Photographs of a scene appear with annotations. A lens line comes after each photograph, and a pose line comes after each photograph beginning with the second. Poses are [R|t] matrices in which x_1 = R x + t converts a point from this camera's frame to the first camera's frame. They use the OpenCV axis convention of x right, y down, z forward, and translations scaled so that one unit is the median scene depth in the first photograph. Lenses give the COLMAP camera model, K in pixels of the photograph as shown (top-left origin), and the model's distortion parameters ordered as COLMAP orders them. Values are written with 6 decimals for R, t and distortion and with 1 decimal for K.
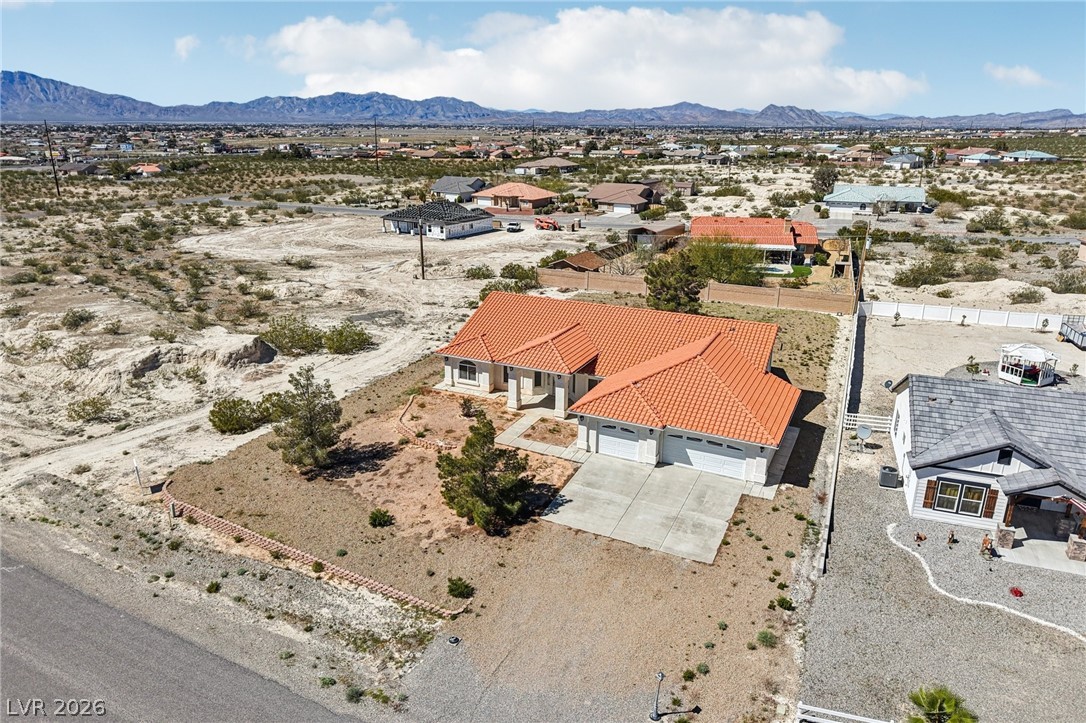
lens RADIAL K [[726.5, 0, 535.0], [0, 726.5, 361.4], [0, 0, 1]] dist [0.018956, -0.019389]
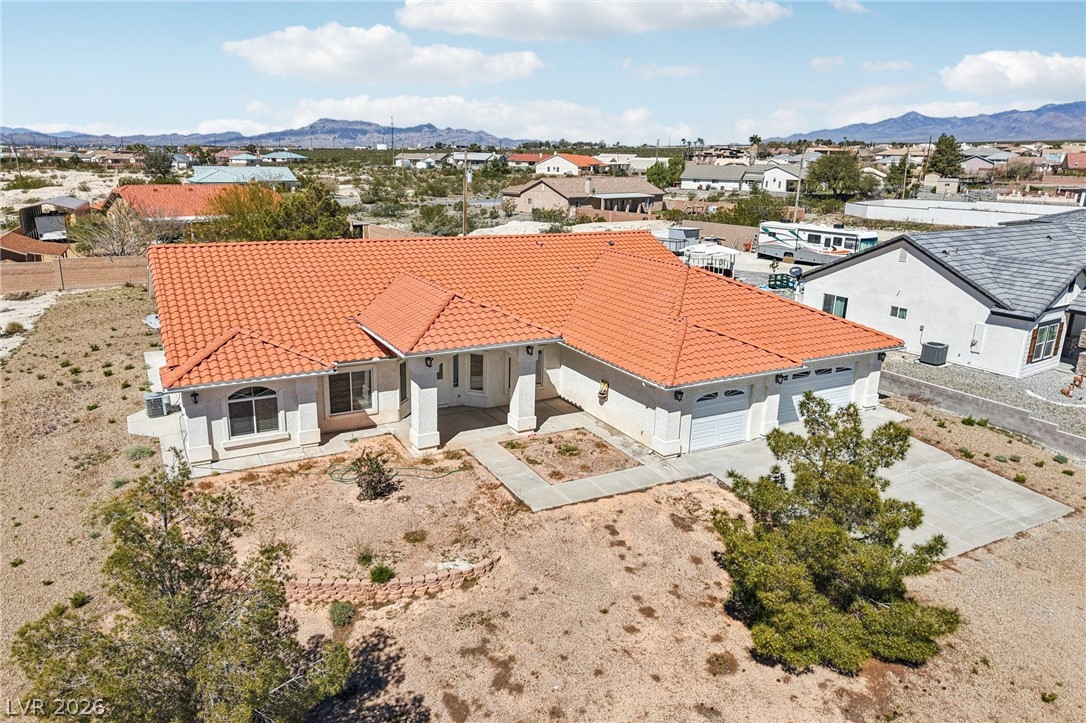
lens RADIAL K [[751.3, 0, 528.6], [0, 751.3, 365.0], [0, 0, 1]] dist [0.005299, -0.003384]
pose [[0.572259, -0.216107, 0.791087, -0.294322], [0.238656, 0.966787, 0.091464, -0.012778], [-0.784578, 0.136457, 0.604828, 0.525596]]
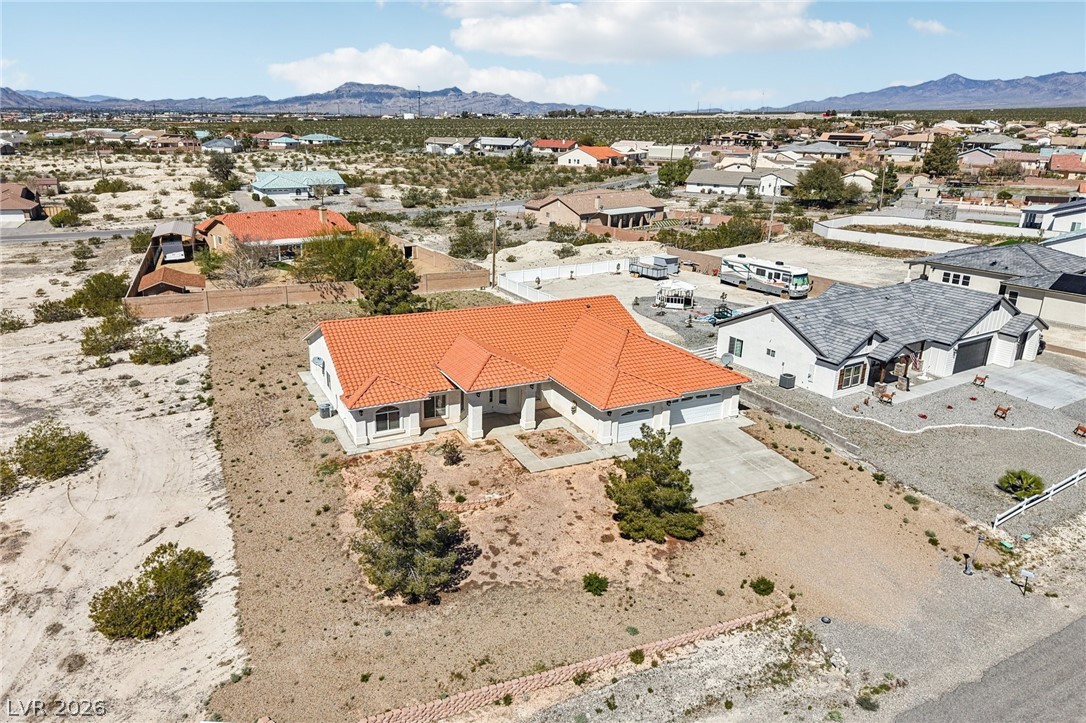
lens RADIAL K [[754.6, 0, 521.3], [0, 754.6, 356.3], [0, 0, 1]] dist [0.034277, -0.041435]
pose [[0.606959, -0.234872, 0.759234, -0.542132], [0.232456, 0.966019, 0.113008, -0.099574], [-0.759977, 0.107897, 0.640932, 0.292056]]
